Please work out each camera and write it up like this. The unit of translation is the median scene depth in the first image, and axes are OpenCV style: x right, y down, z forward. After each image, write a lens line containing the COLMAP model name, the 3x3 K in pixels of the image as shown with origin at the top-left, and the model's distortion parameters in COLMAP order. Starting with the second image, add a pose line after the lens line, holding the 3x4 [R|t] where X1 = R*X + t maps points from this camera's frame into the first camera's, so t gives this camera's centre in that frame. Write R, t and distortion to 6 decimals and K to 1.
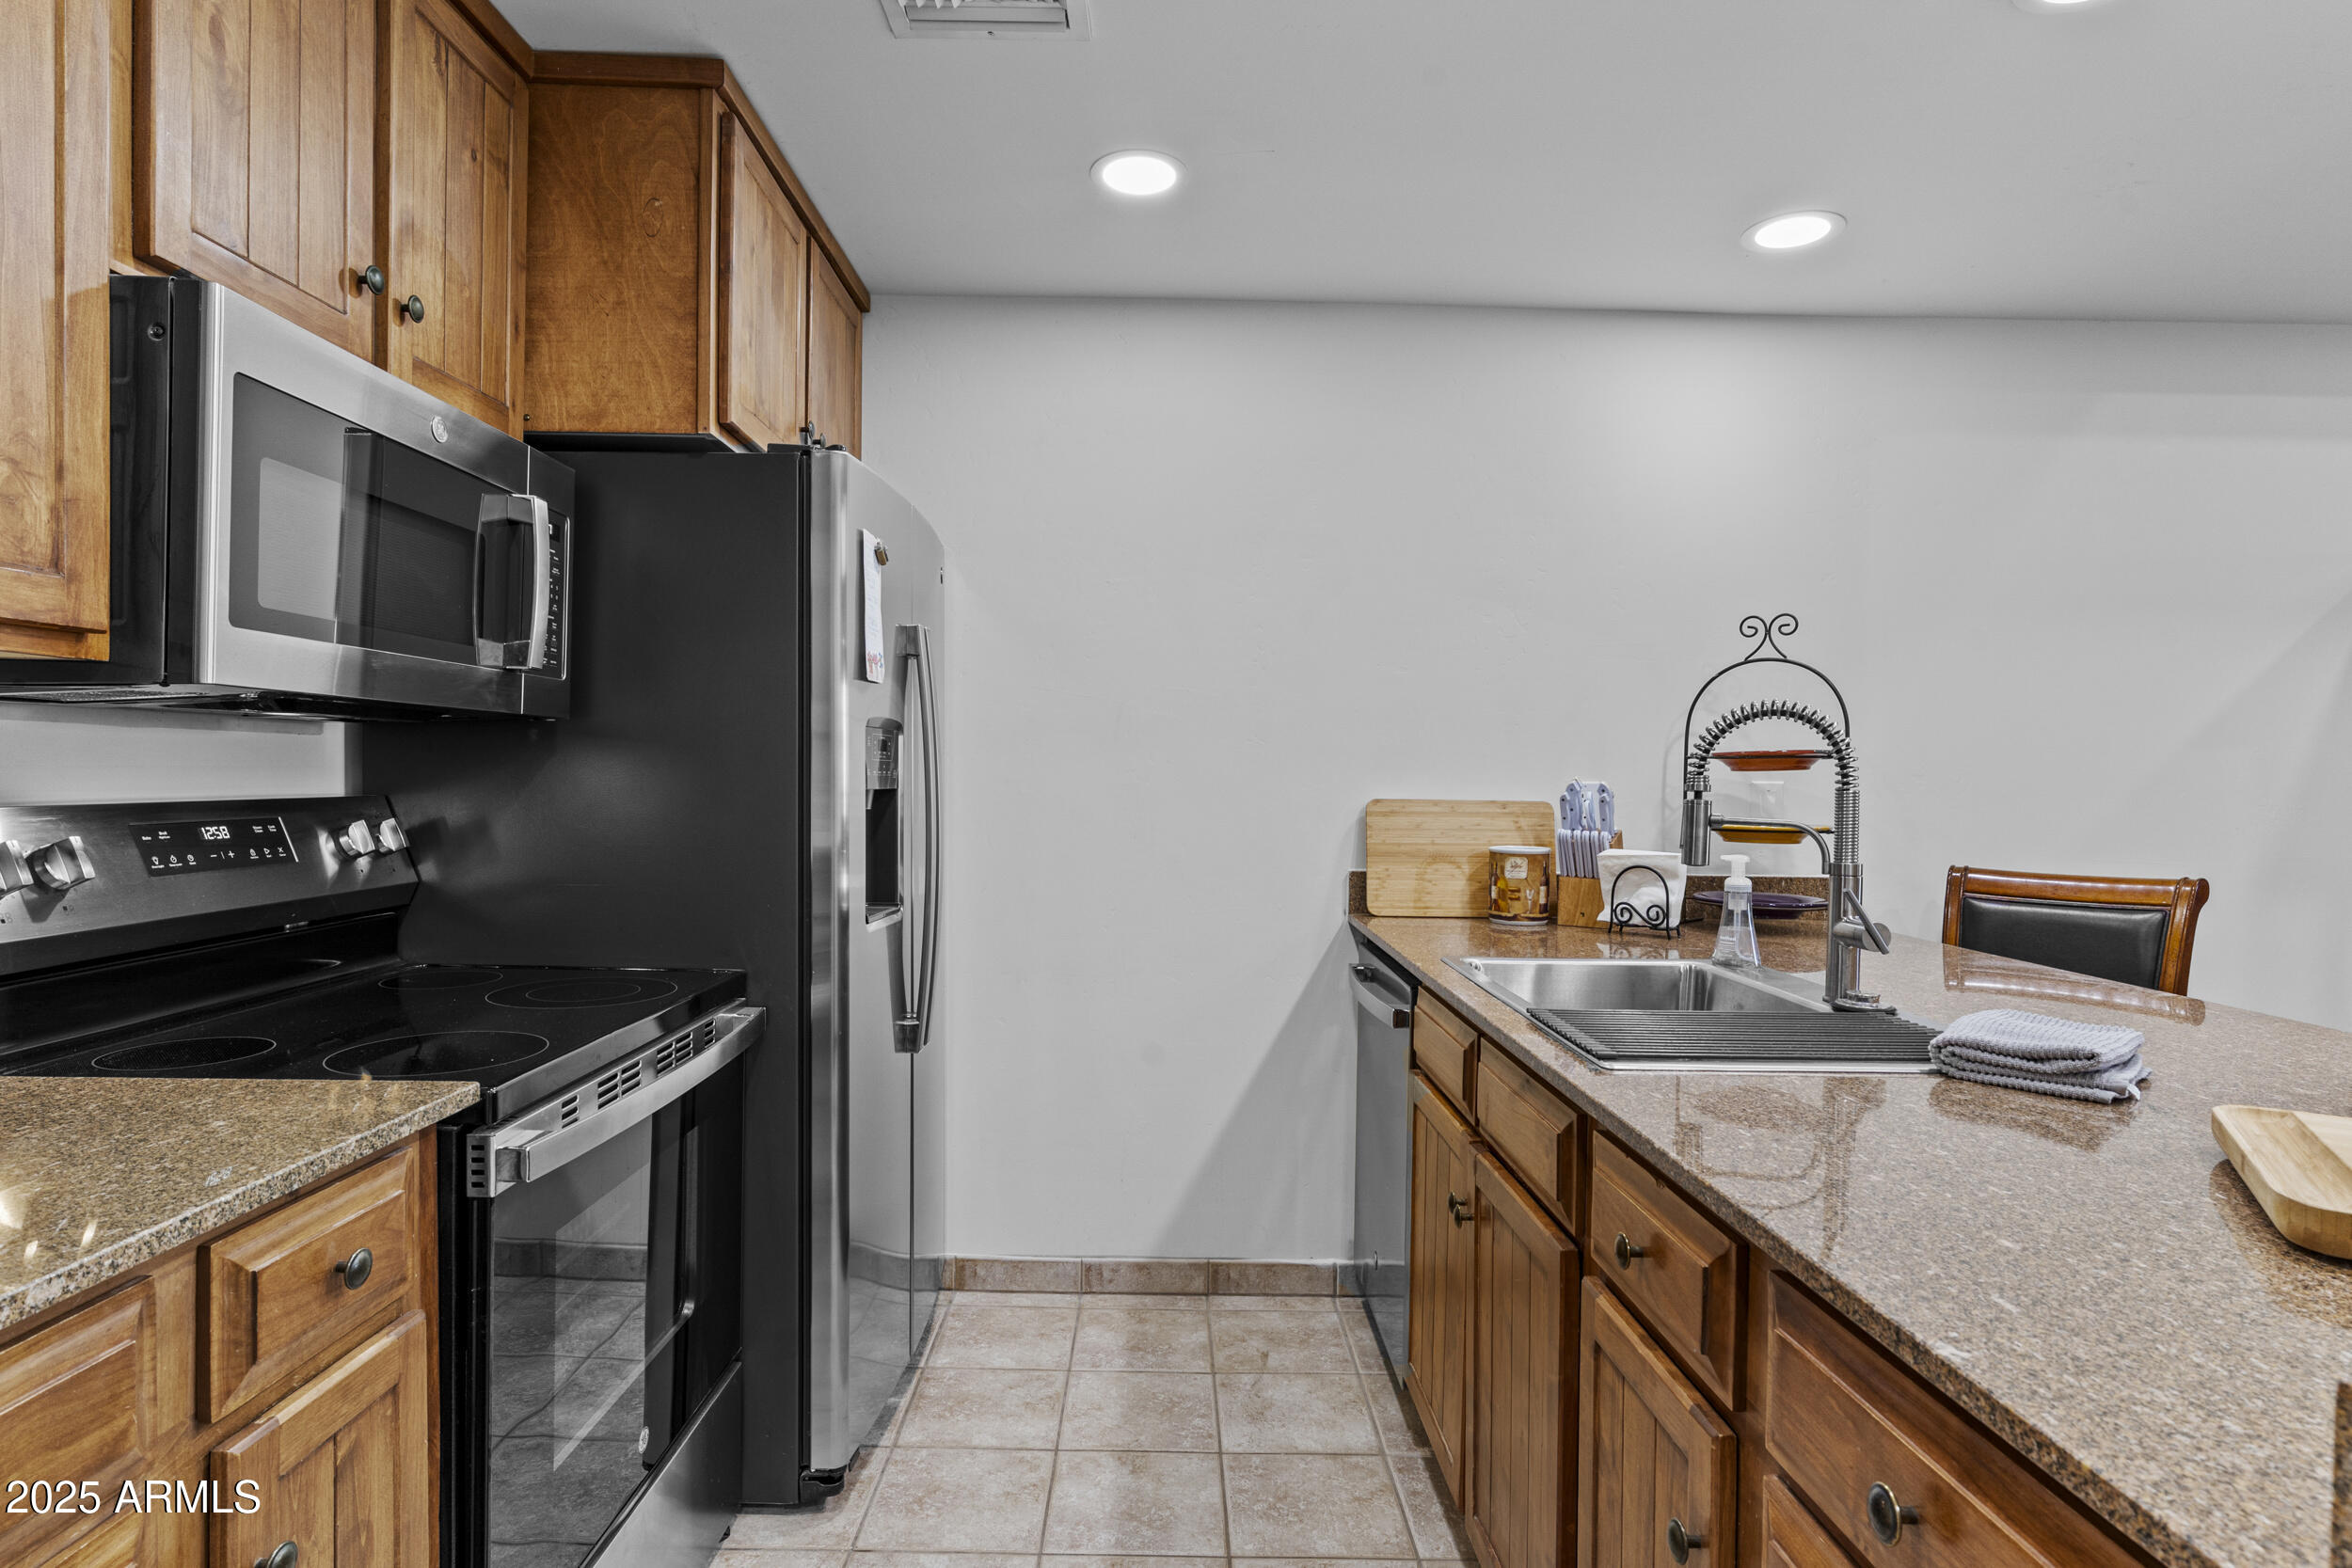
lens RADIAL K [[1252.1, 0, 1176.0], [0, 1252.1, 784.0], [0, 0, 1]] dist [-0.002180, 0.009466]
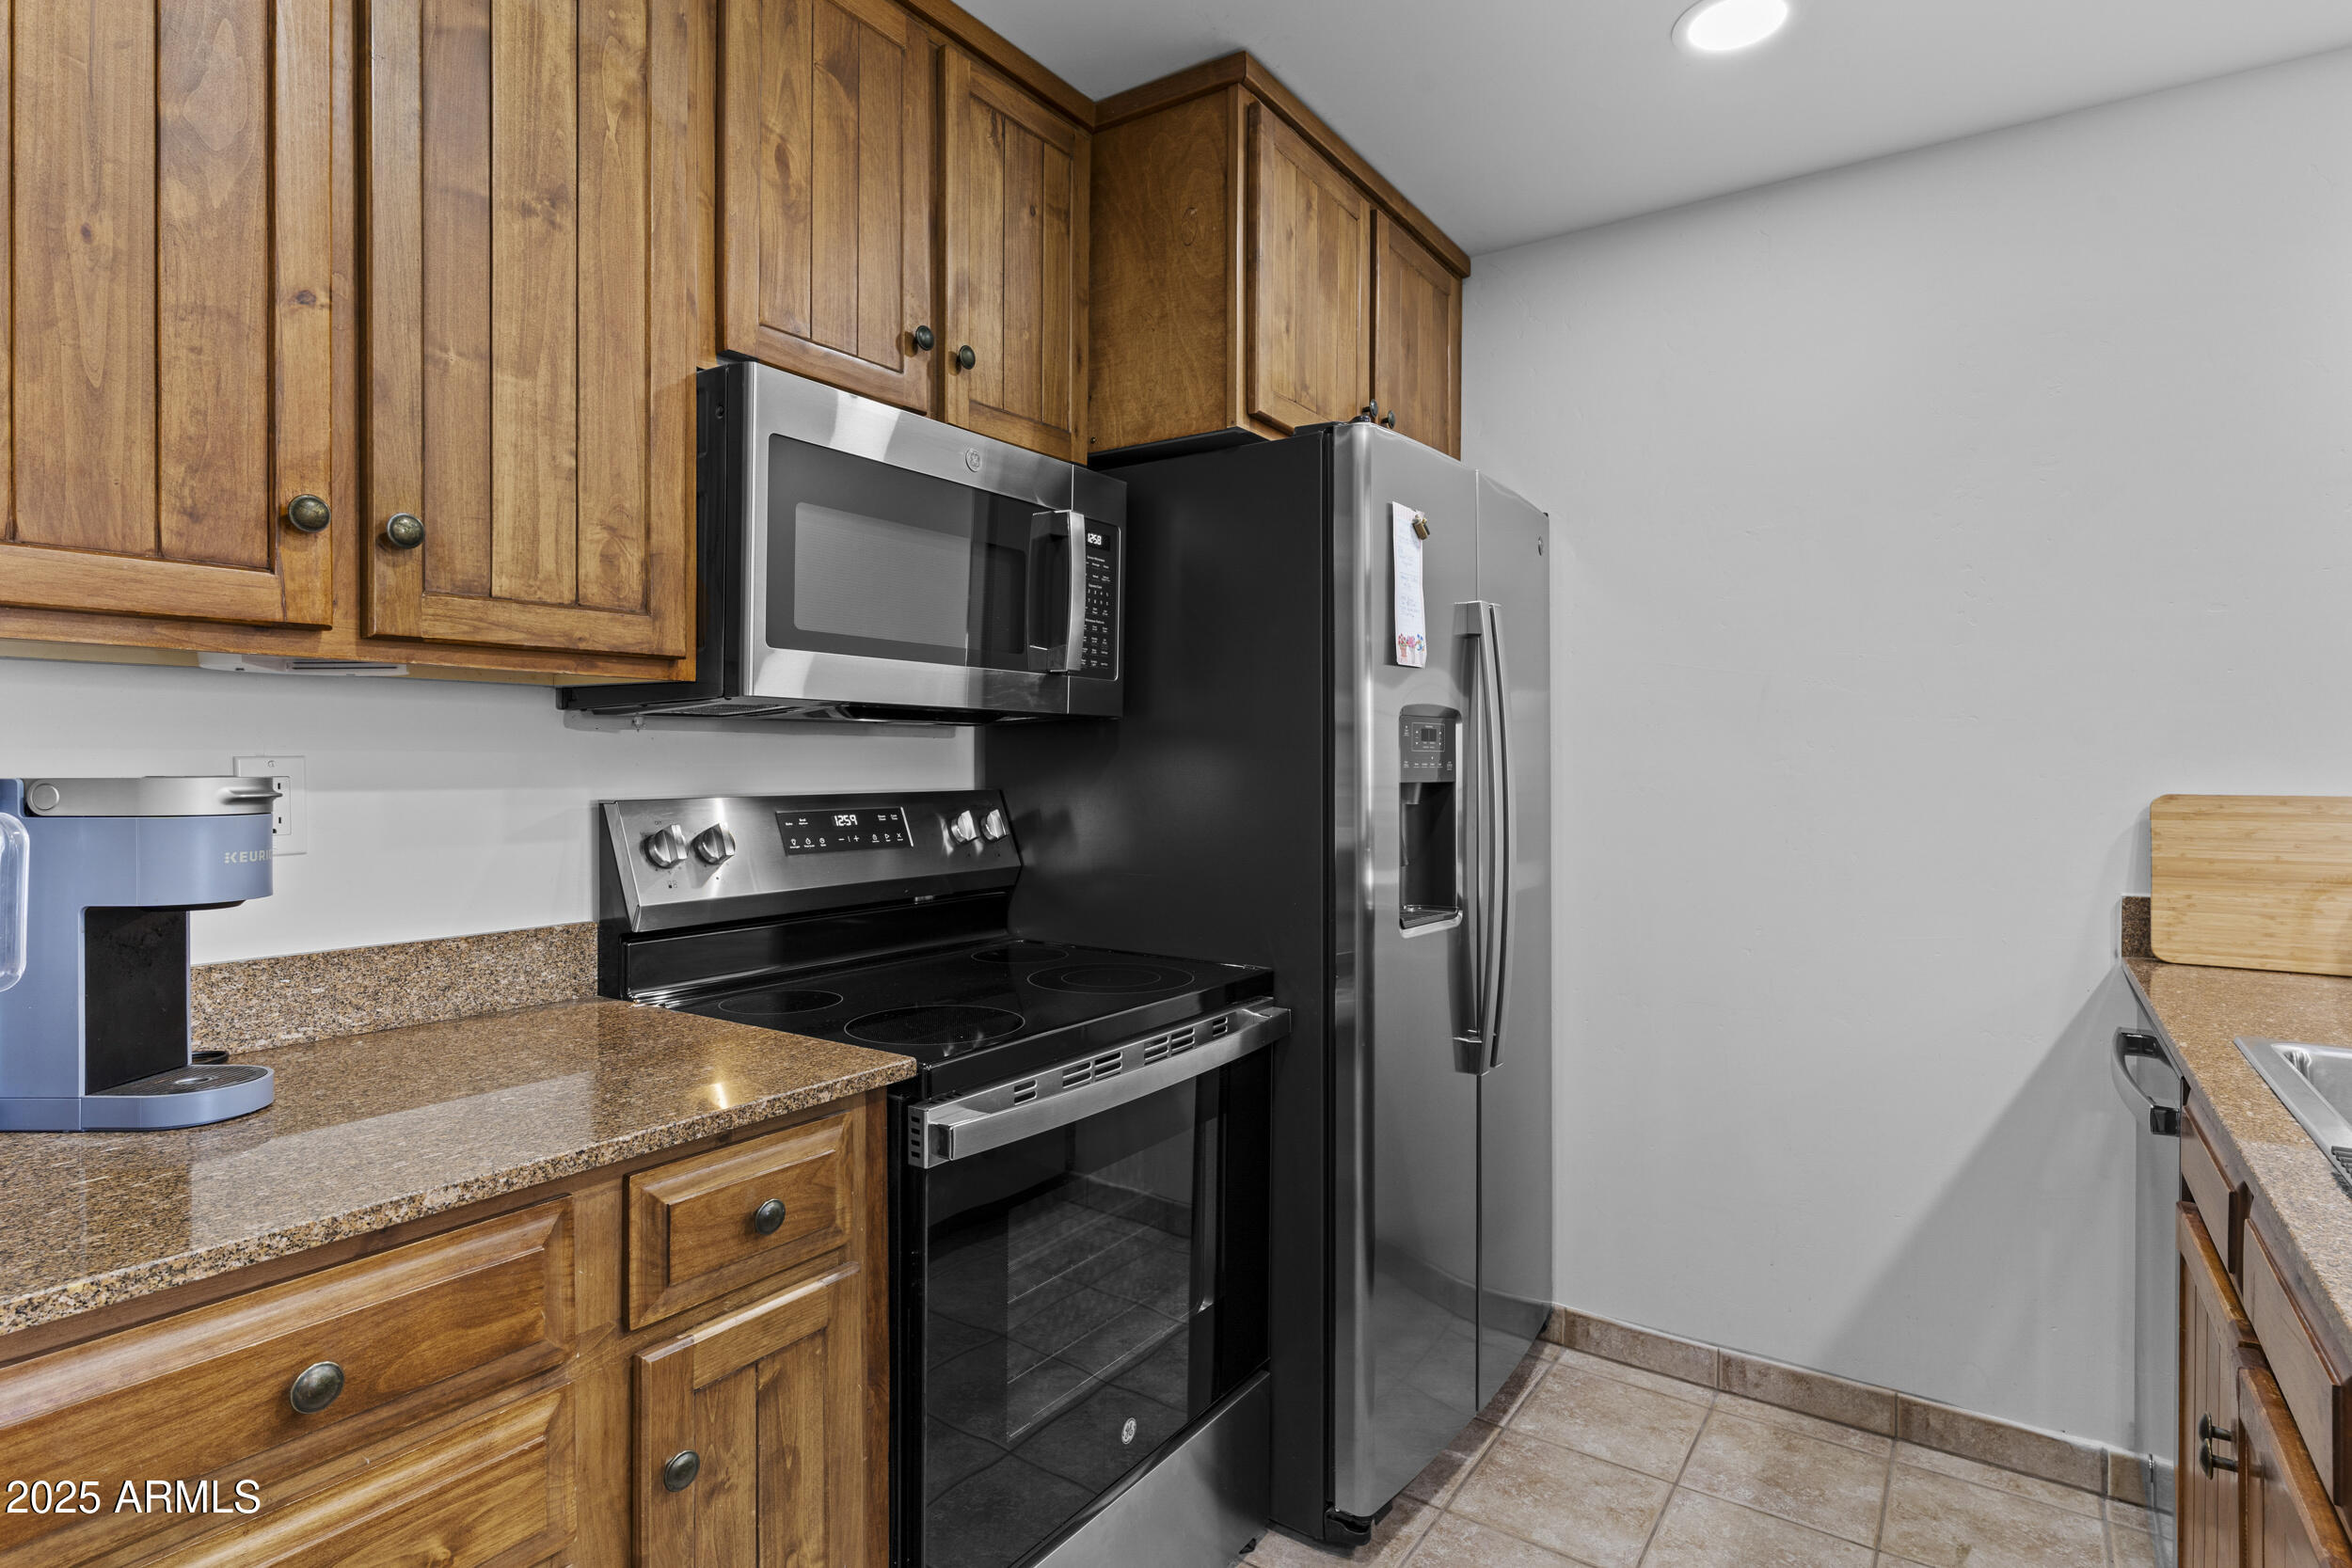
lens RADIAL K [[1237.2, 0, 1149.9], [0, 1237.2, 762.0], [0, 0, 1]] dist [0.002513, 0.002835]
pose [[0.818009, -0.012987, -0.575059, 0.142195], [0.005369, 0.999874, -0.014944, 0.001818], [0.575180, 0.009137, 0.817976, 0.164832]]
